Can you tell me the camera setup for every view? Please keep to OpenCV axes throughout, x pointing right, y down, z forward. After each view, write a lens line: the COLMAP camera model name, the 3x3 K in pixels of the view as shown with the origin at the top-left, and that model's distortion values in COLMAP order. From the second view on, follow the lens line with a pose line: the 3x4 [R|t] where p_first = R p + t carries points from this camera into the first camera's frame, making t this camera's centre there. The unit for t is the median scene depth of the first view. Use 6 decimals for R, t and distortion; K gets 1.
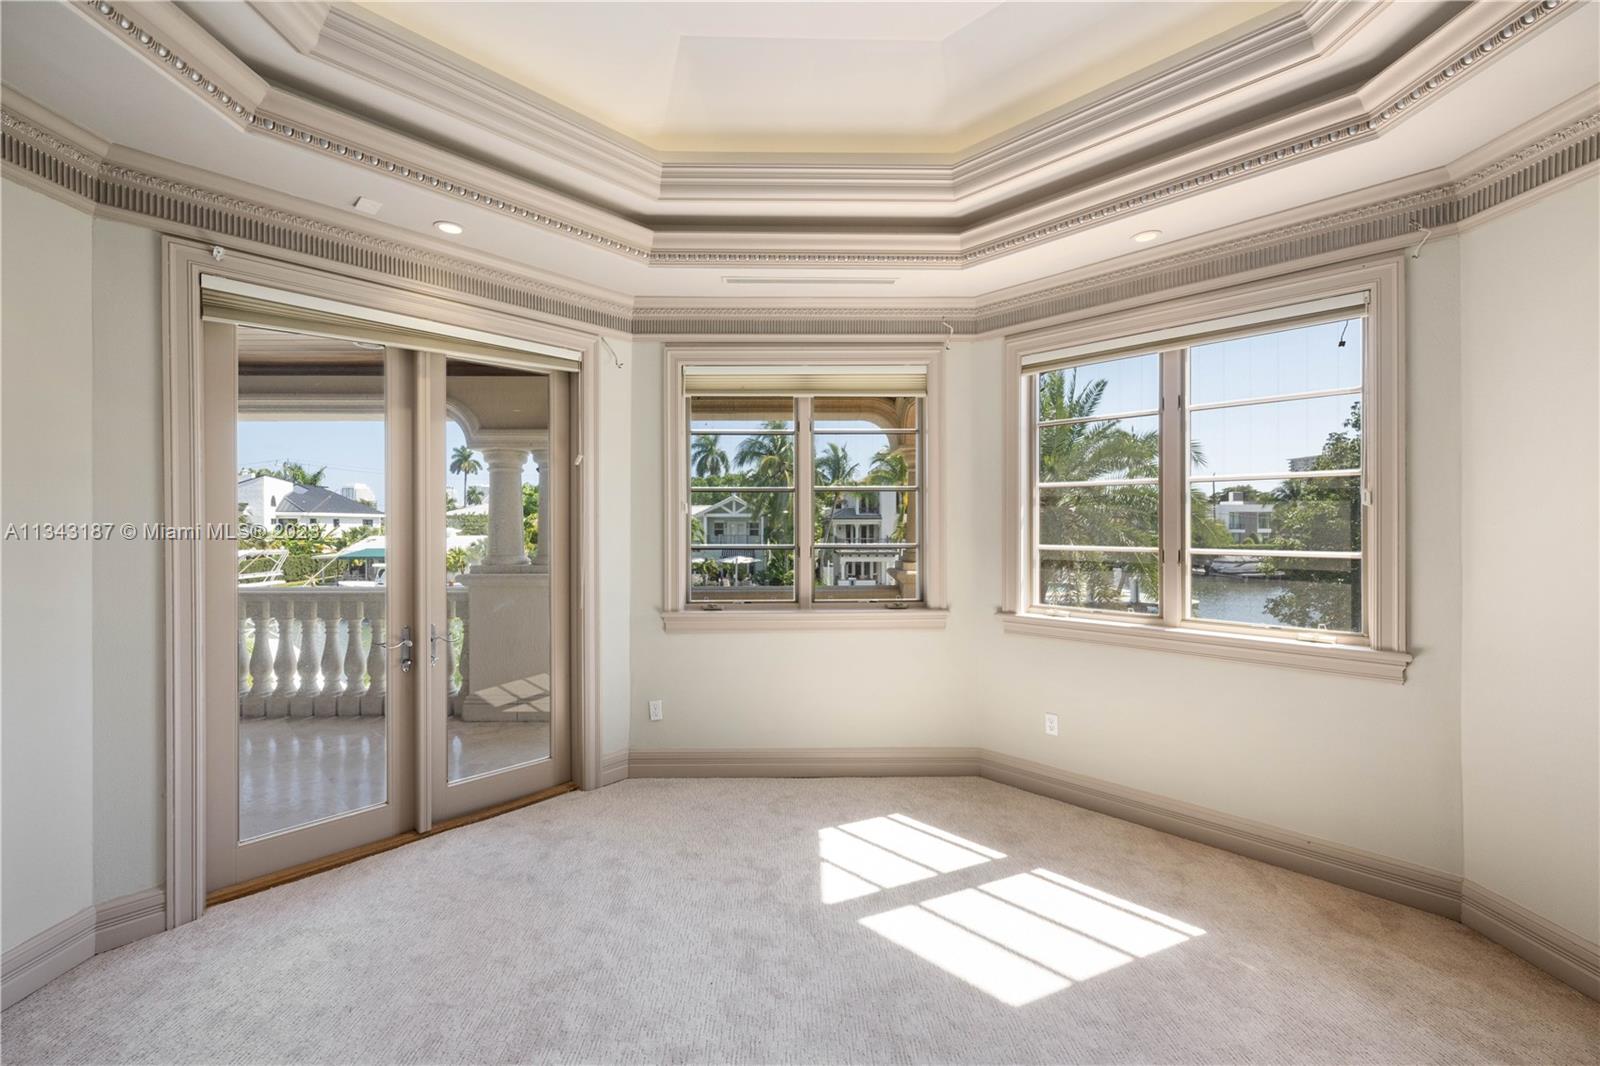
lens RADIAL K [[634.1, 0, 793.4], [0, 634.1, 526.5], [0, 0, 1]] dist [-0.000637, -0.000096]
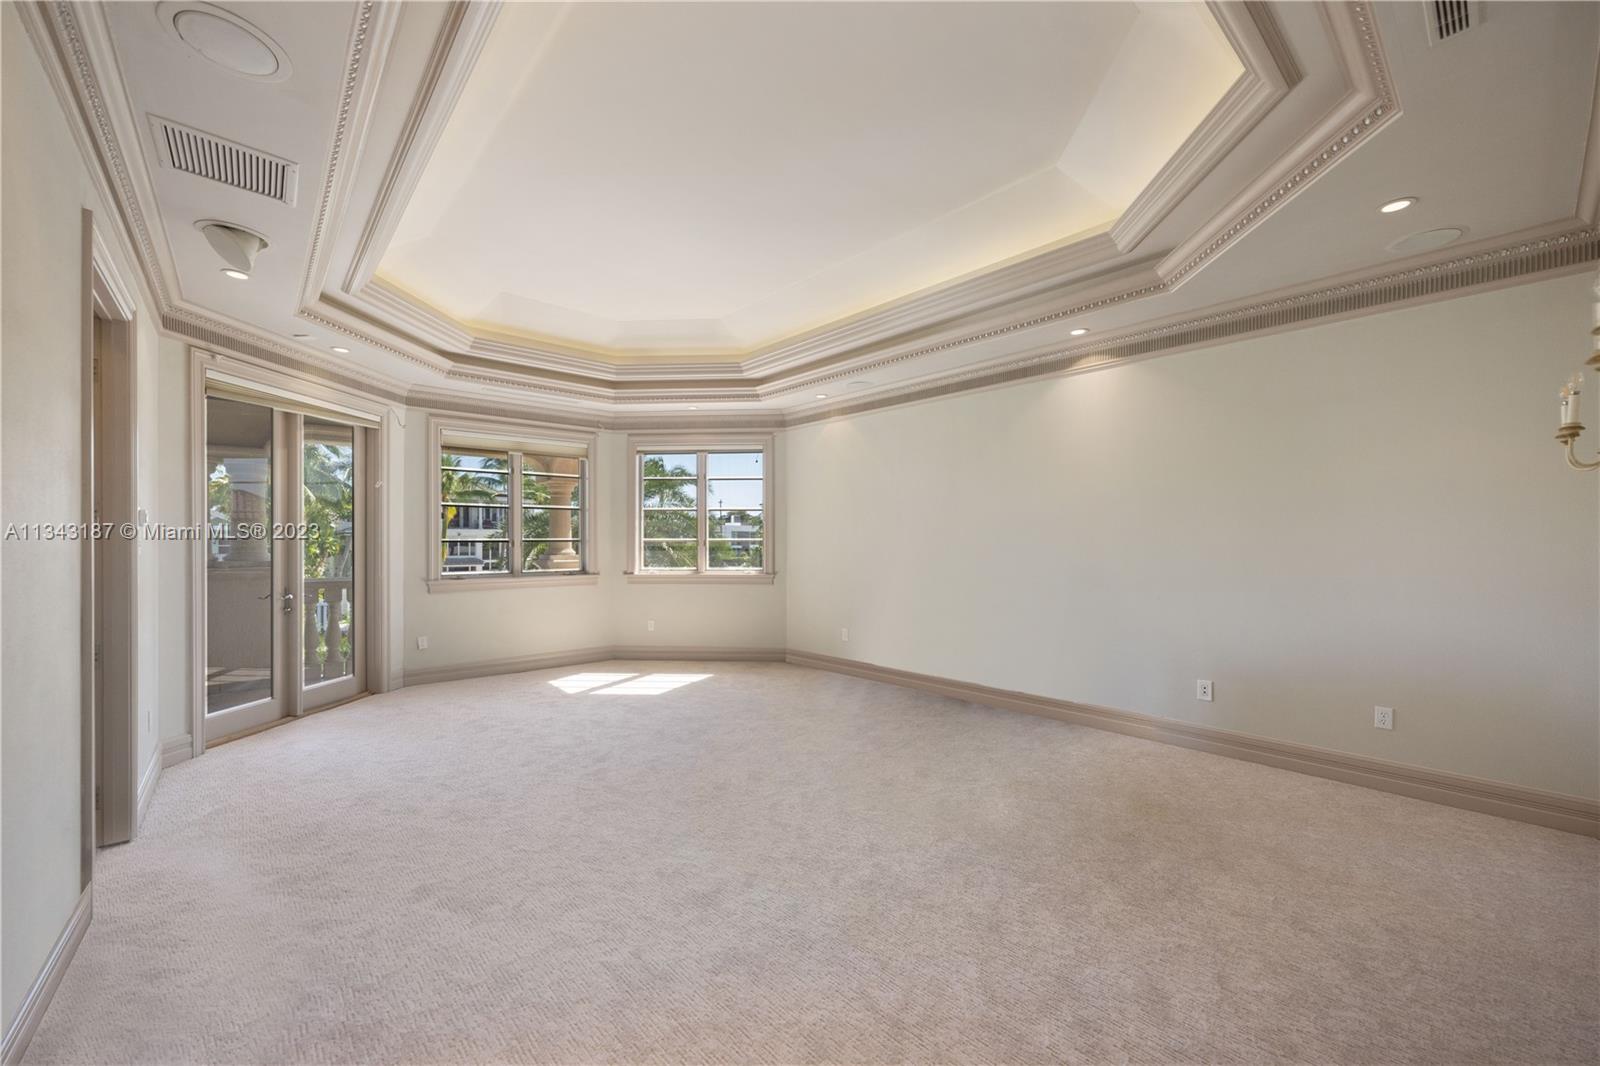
lens RADIAL K [[634.1, 0, 795.2], [0, 634.1, 536.4], [0, 0, 1]] dist [-0.000641, -0.000050]
pose [[0.763466, 0.005975, 0.645821, -0.563237], [0.001489, 0.999938, -0.011011, 0.043863], [-0.645847, 0.009368, 0.763410, -0.874714]]
